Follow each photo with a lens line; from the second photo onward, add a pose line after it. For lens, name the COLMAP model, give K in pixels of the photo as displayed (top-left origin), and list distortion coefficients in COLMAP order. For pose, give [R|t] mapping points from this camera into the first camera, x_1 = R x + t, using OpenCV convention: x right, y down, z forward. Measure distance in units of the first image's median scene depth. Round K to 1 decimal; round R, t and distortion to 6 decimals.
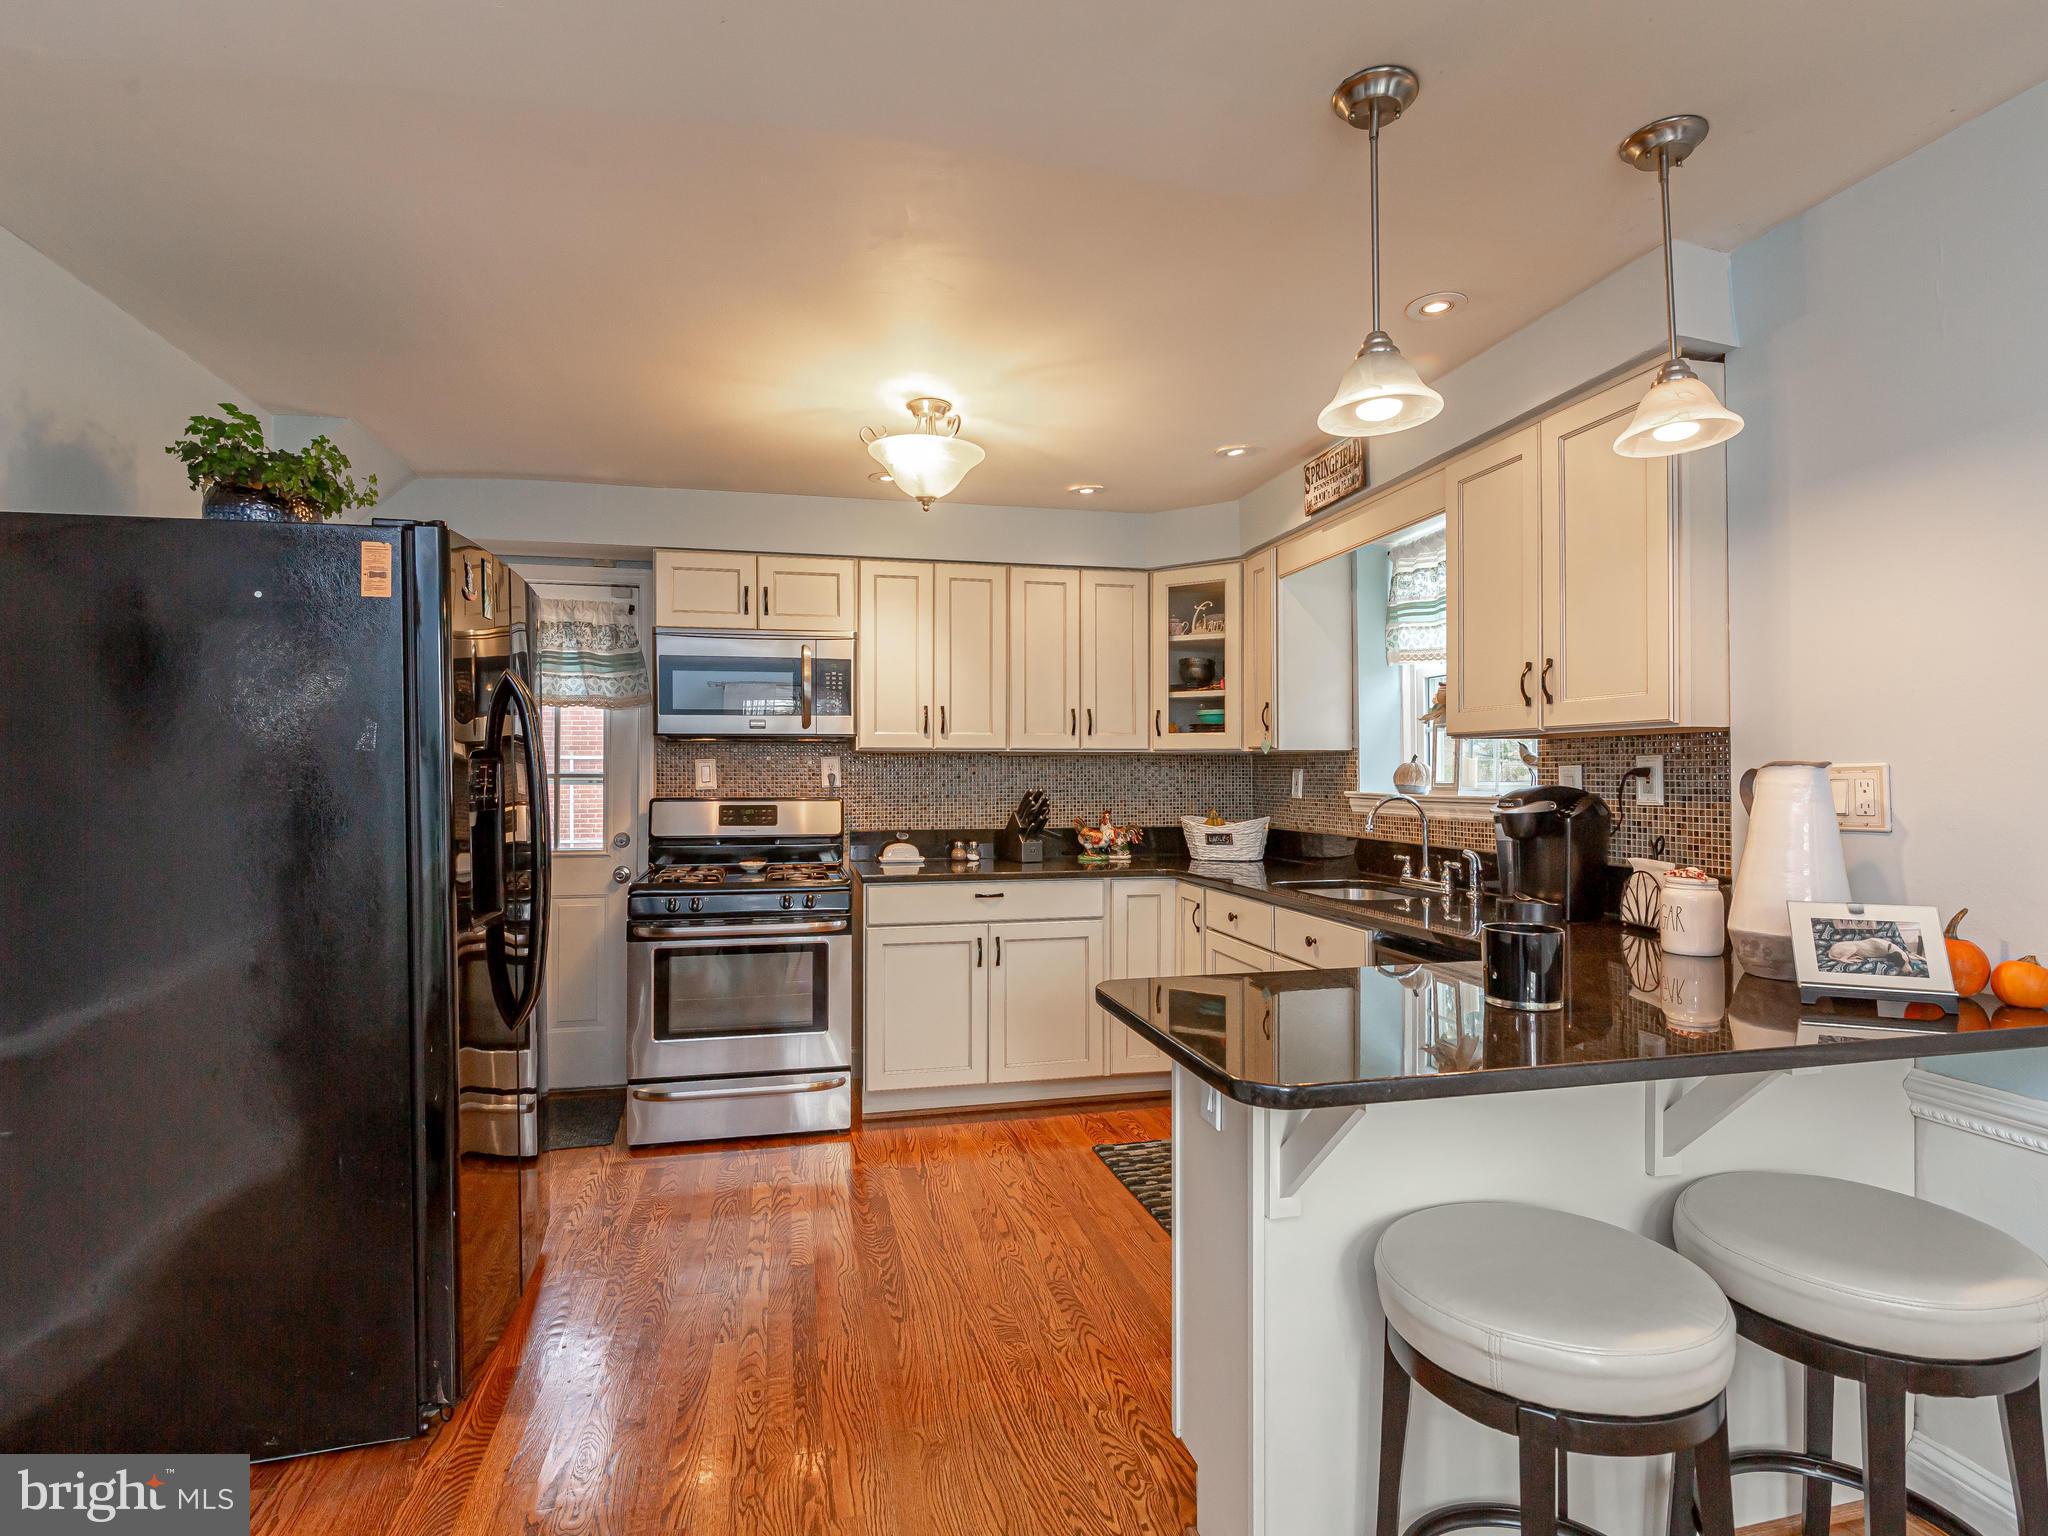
lens RADIAL K [[1037.2, 0, 1013.9], [0, 1037.2, 771.9], [0, 0, 1]] dist [-0.000616, -0.000938]
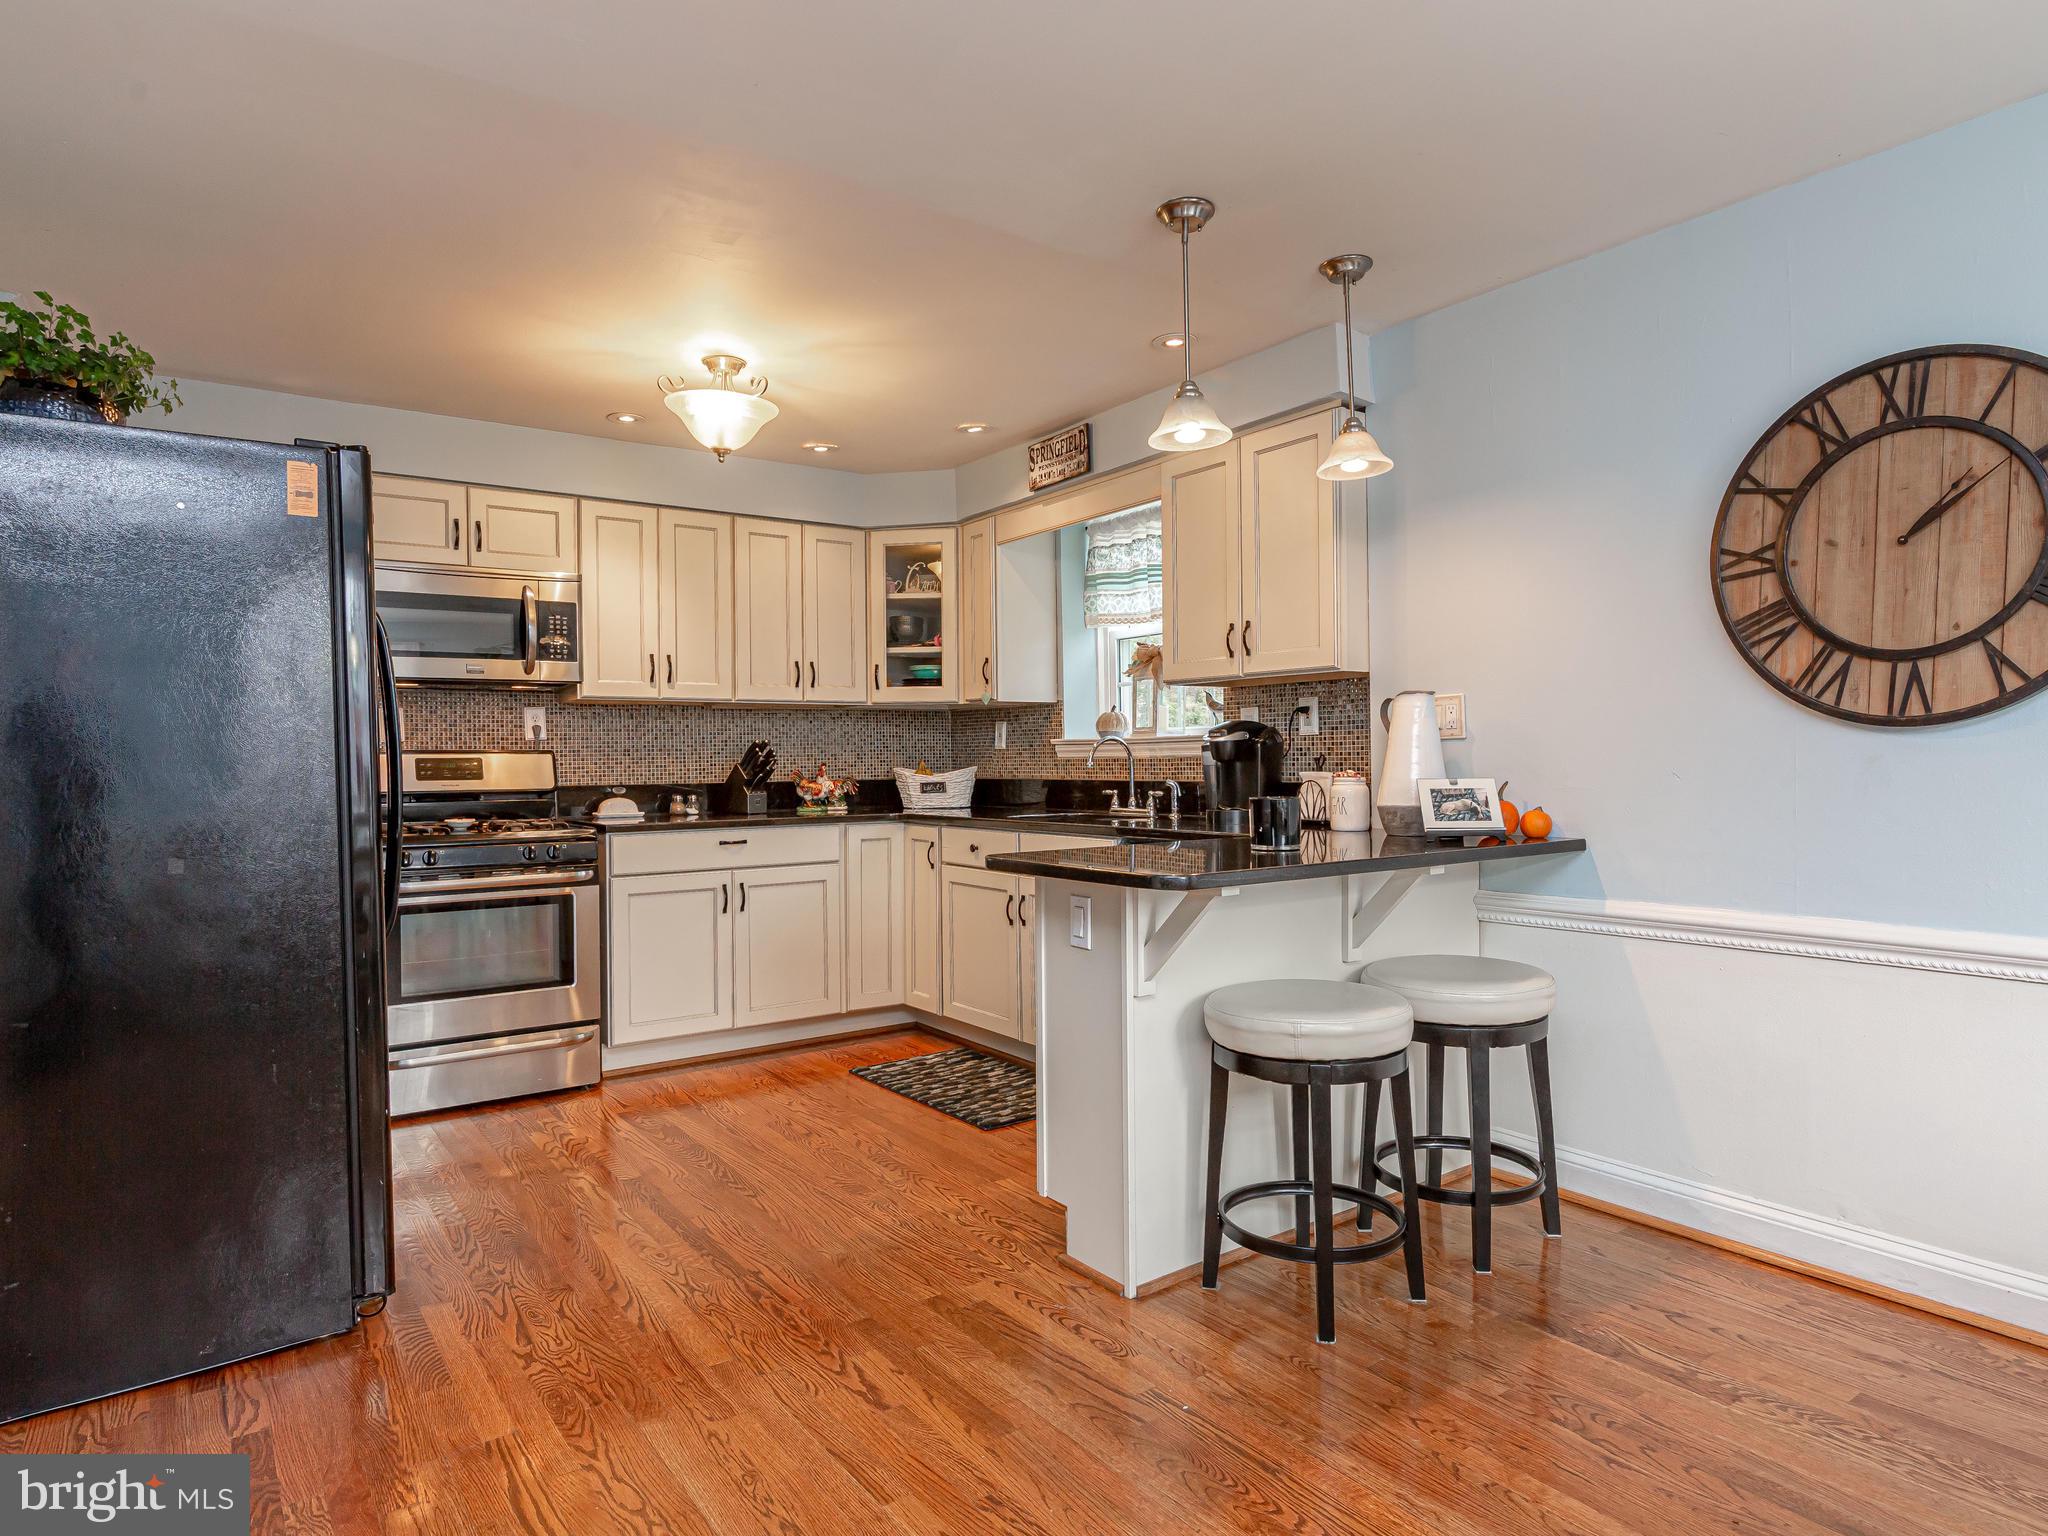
lens RADIAL K [[1195.4, 0, 1016.3], [0, 1195.4, 768.6], [0, 0, 1]] dist [-0.002414, -0.000976]
pose [[0.925774, -0.011666, 0.377897, -0.204383], [0.008427, 0.999912, 0.010223, 0.037267], [-0.377984, -0.006280, 0.925791, -0.179629]]
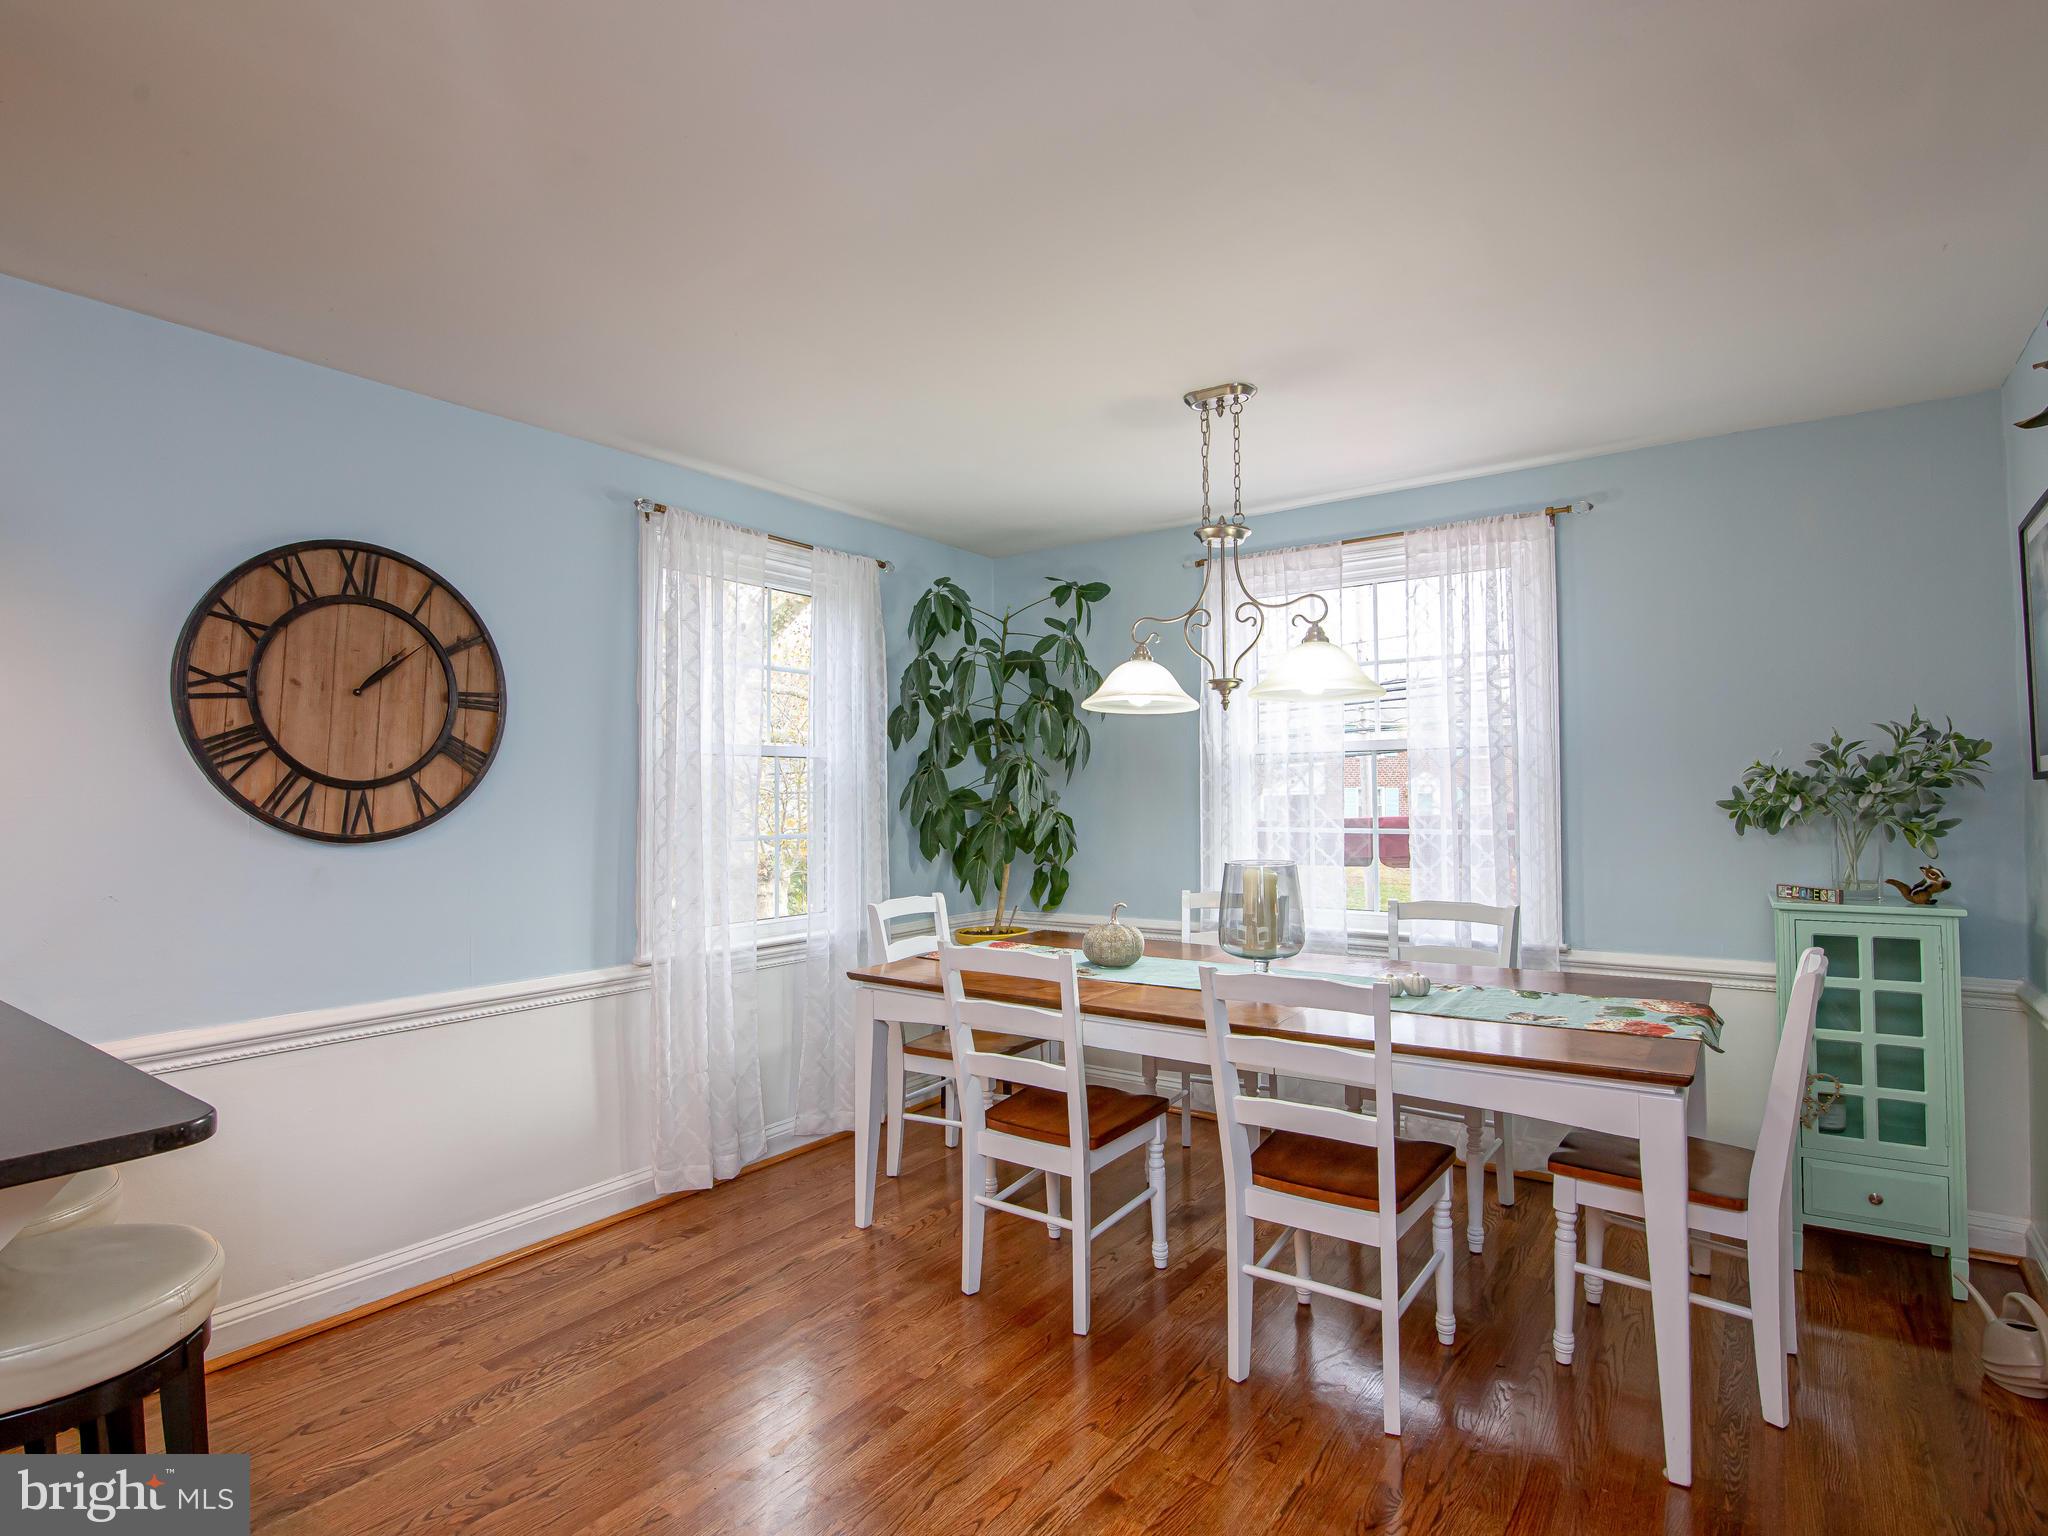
lens RADIAL K [[1061.7, 0, 1013.4], [0, 1061.7, 766.9], [0, 0, 1]] dist [-0.021408, 0.000993]
pose [[-0.660210, 0.028661, 0.750534, -0.325142], [0.006317, 0.999448, -0.032609, 0.001889], [-0.751054, -0.016788, -0.660027, 0.344025]]
